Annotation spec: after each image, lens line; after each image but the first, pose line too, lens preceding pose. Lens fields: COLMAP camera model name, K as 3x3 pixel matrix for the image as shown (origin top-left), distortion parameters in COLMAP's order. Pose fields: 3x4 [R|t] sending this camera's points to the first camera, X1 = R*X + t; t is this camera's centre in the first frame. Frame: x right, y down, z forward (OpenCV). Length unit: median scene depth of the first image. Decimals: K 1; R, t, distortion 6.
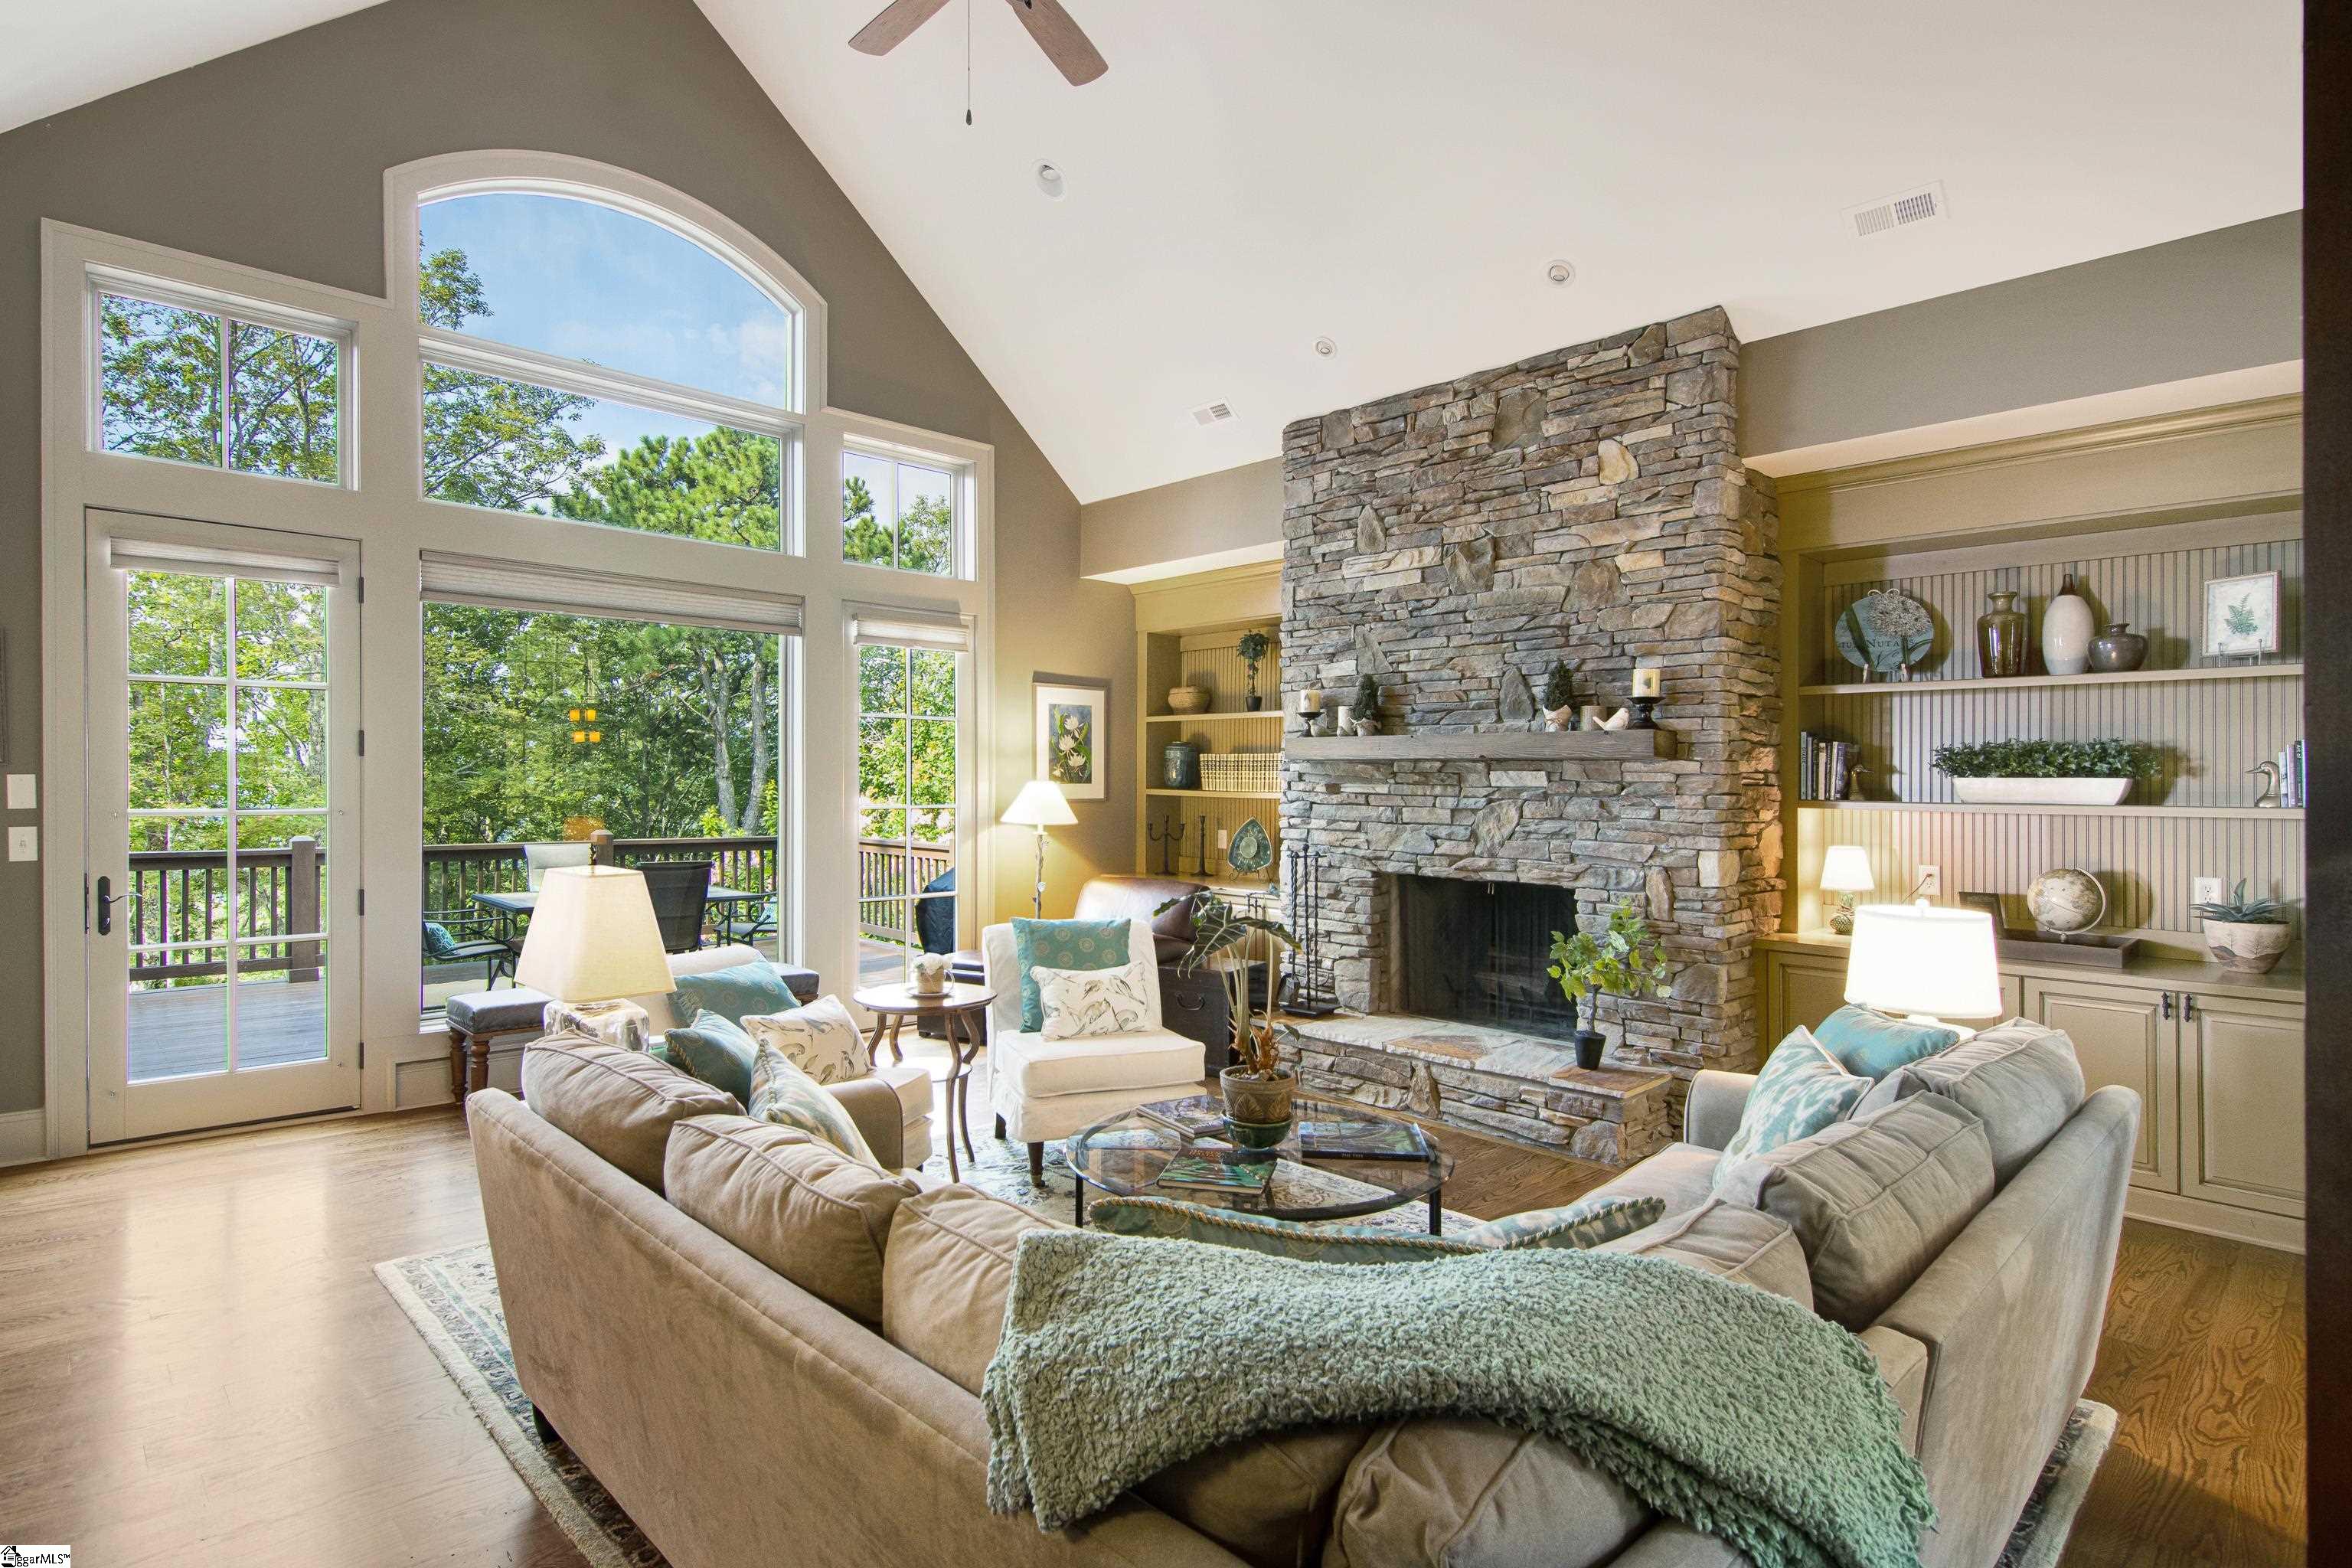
lens RADIAL K [[1195.4, 0, 1159.3], [0, 1195.4, 774.1], [0, 0, 1]] dist [0.011316, -0.011397]
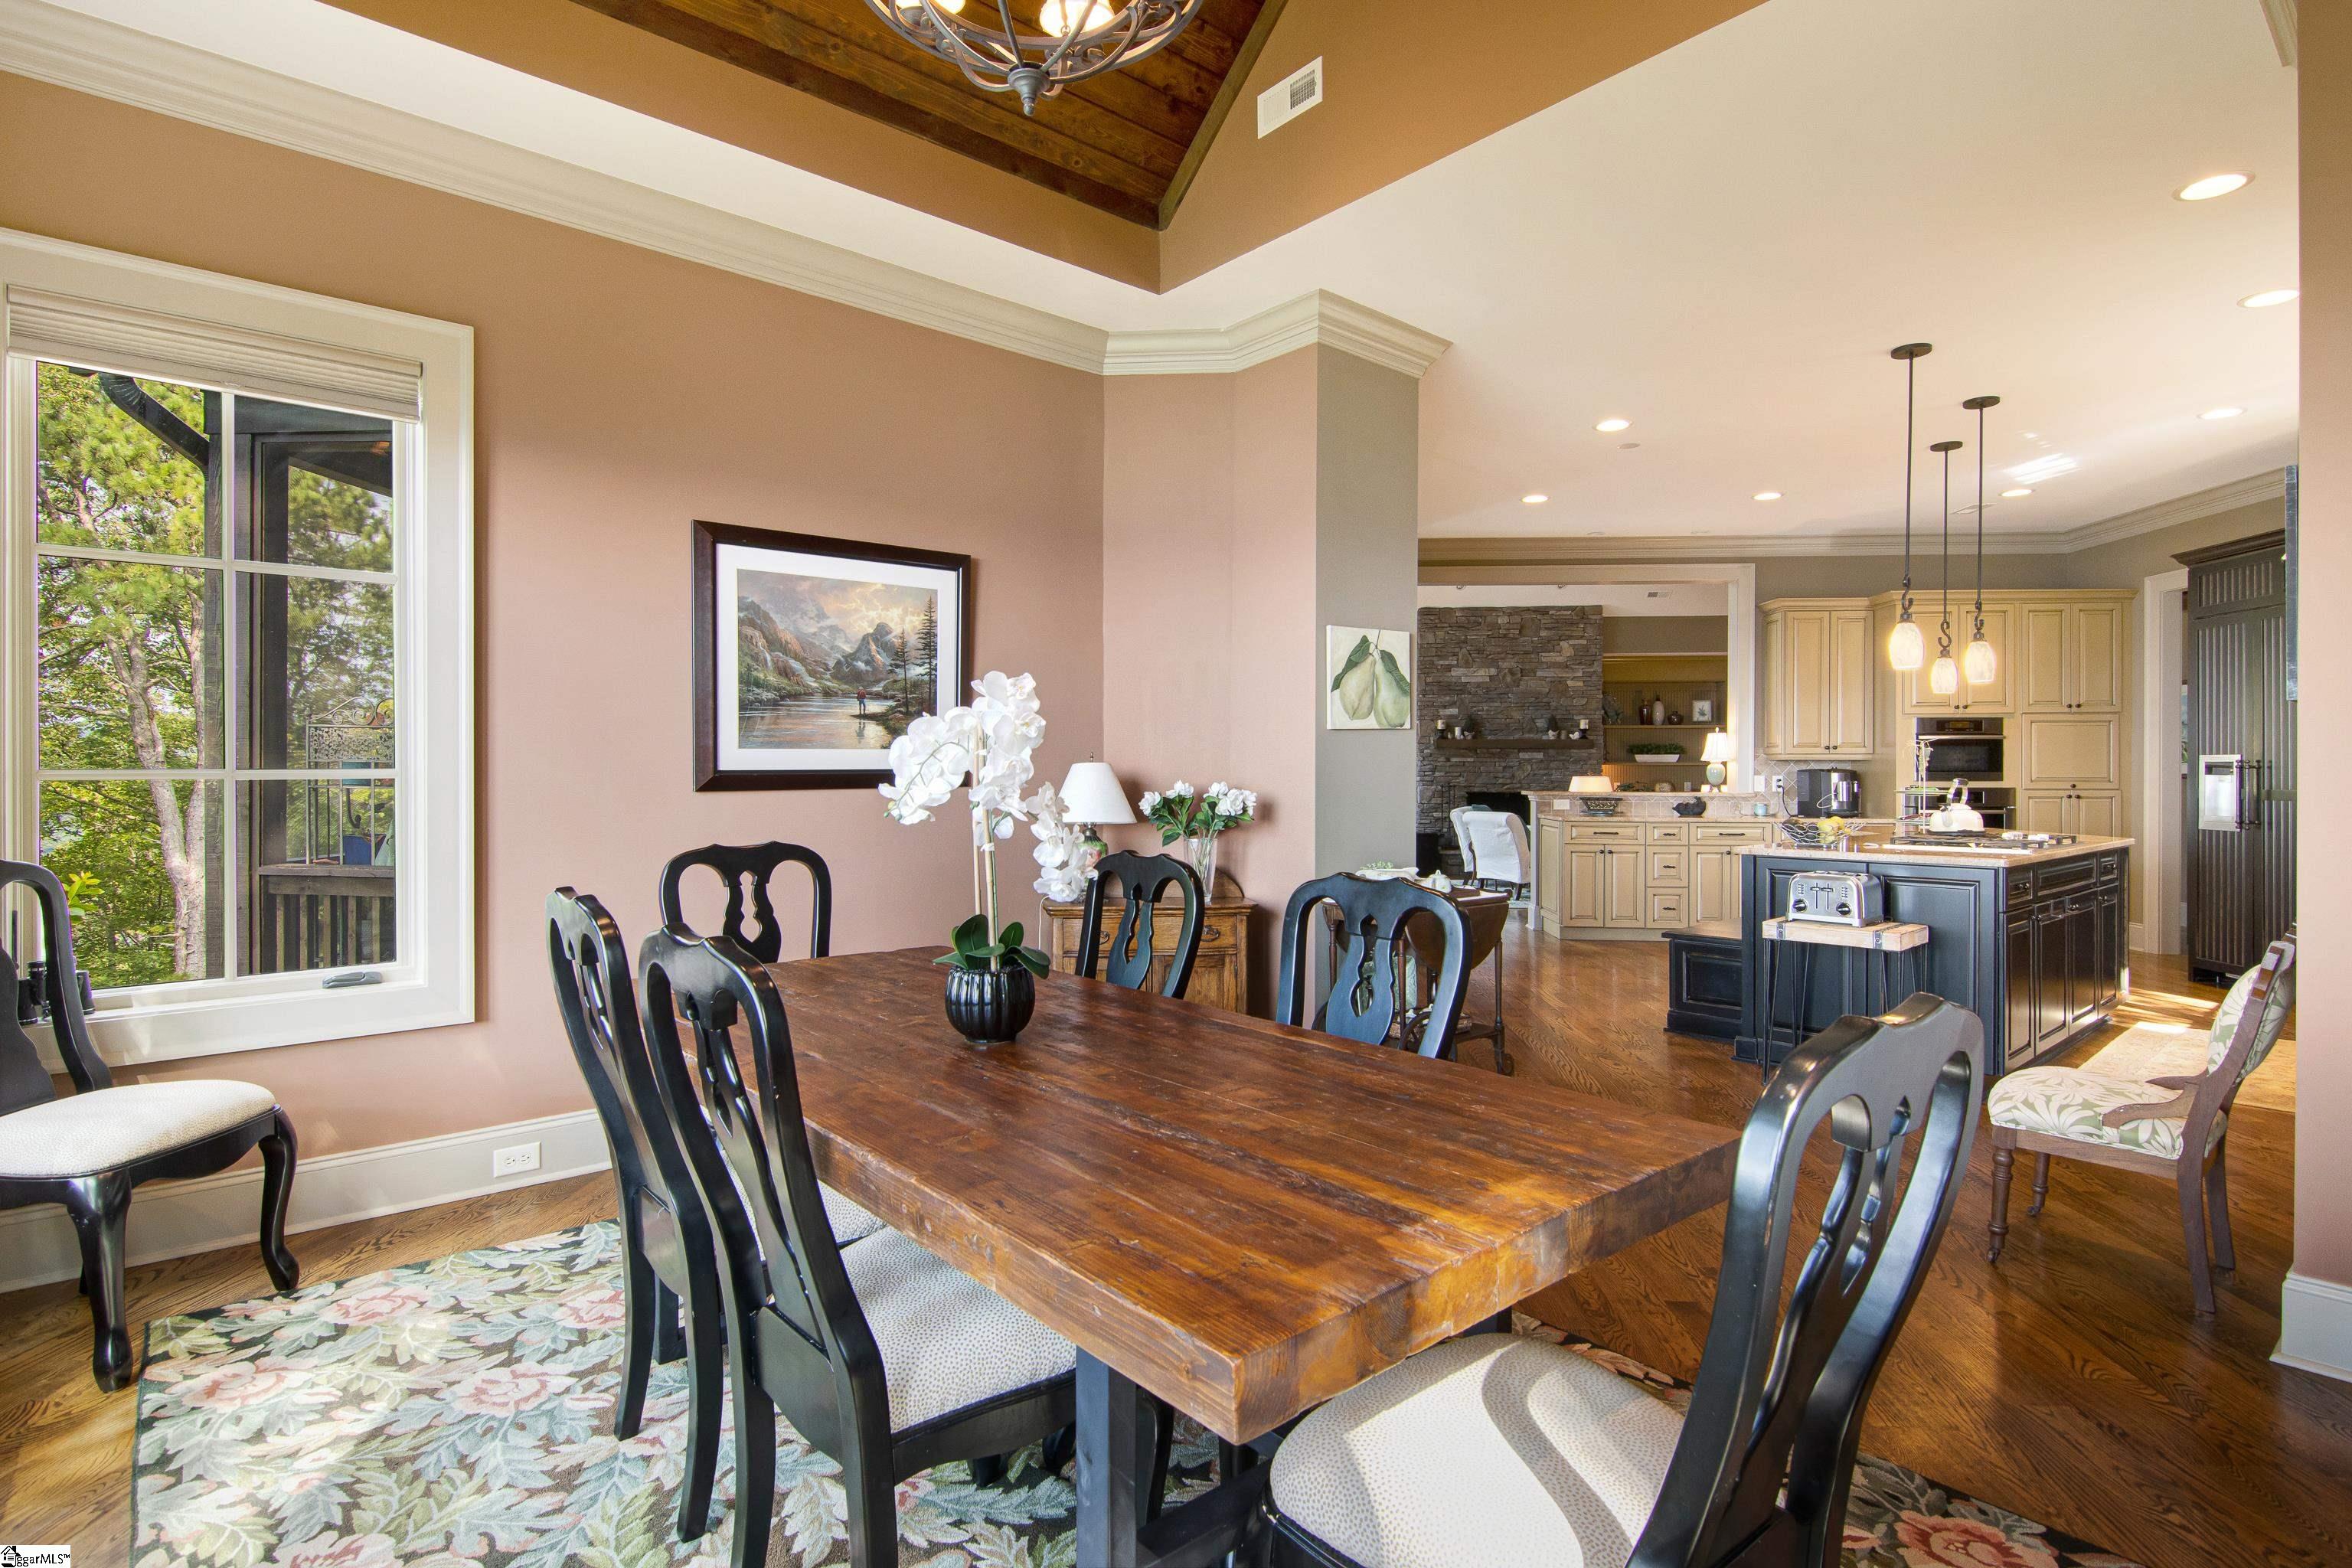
lens RADIAL K [[1195.4, 0, 1170.6], [0, 1195.4, 782.7], [0, 0, 1]] dist [0.011316, -0.011397]
pose [[0.749325, -0.012785, 0.662079, -2.080776], [0.003037, 0.999869, 0.015871, 0.020068], [-0.662195, -0.009882, 0.749266, -0.522205]]
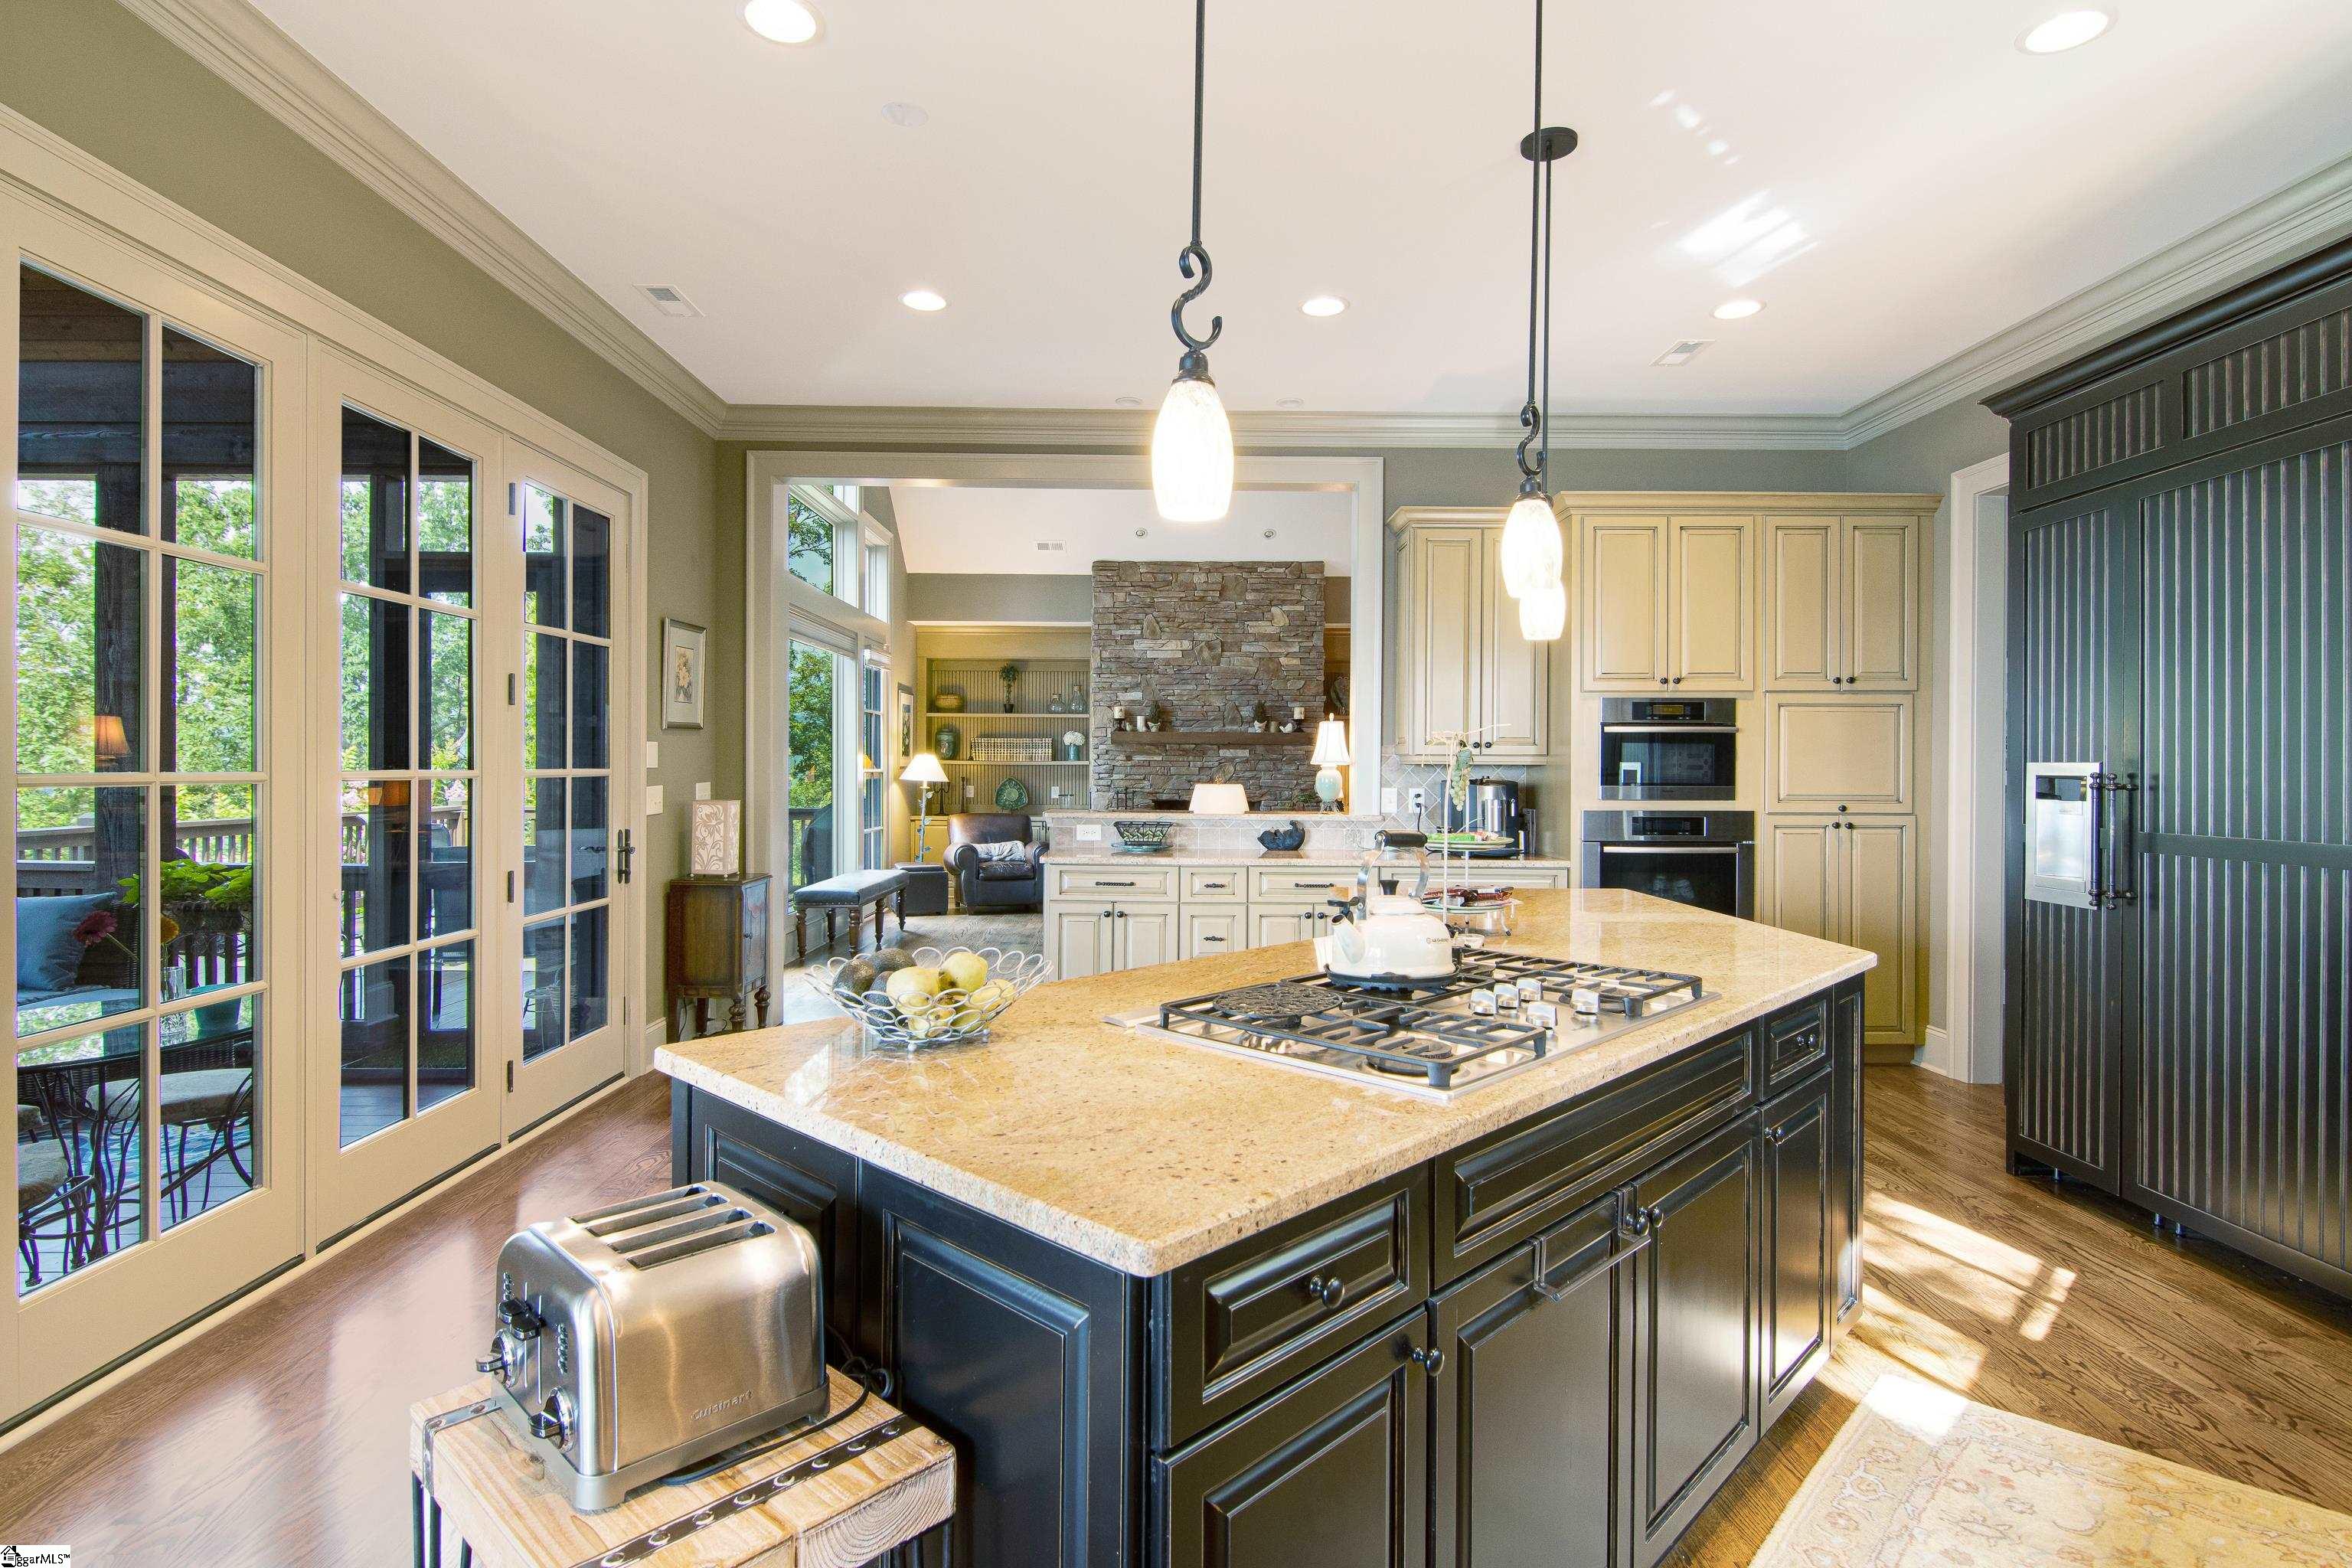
lens RADIAL K [[1195.4, 0, 1172.5], [0, 1195.4, 779.0], [0, 0, 1]] dist [0.011316, -0.011397]
pose [[0.698093, -0.011300, 0.715918, -1.270226], [-0.001627, 0.999848, 0.017369, 0.012807], [-0.716005, -0.013290, 0.697968, -0.423545]]
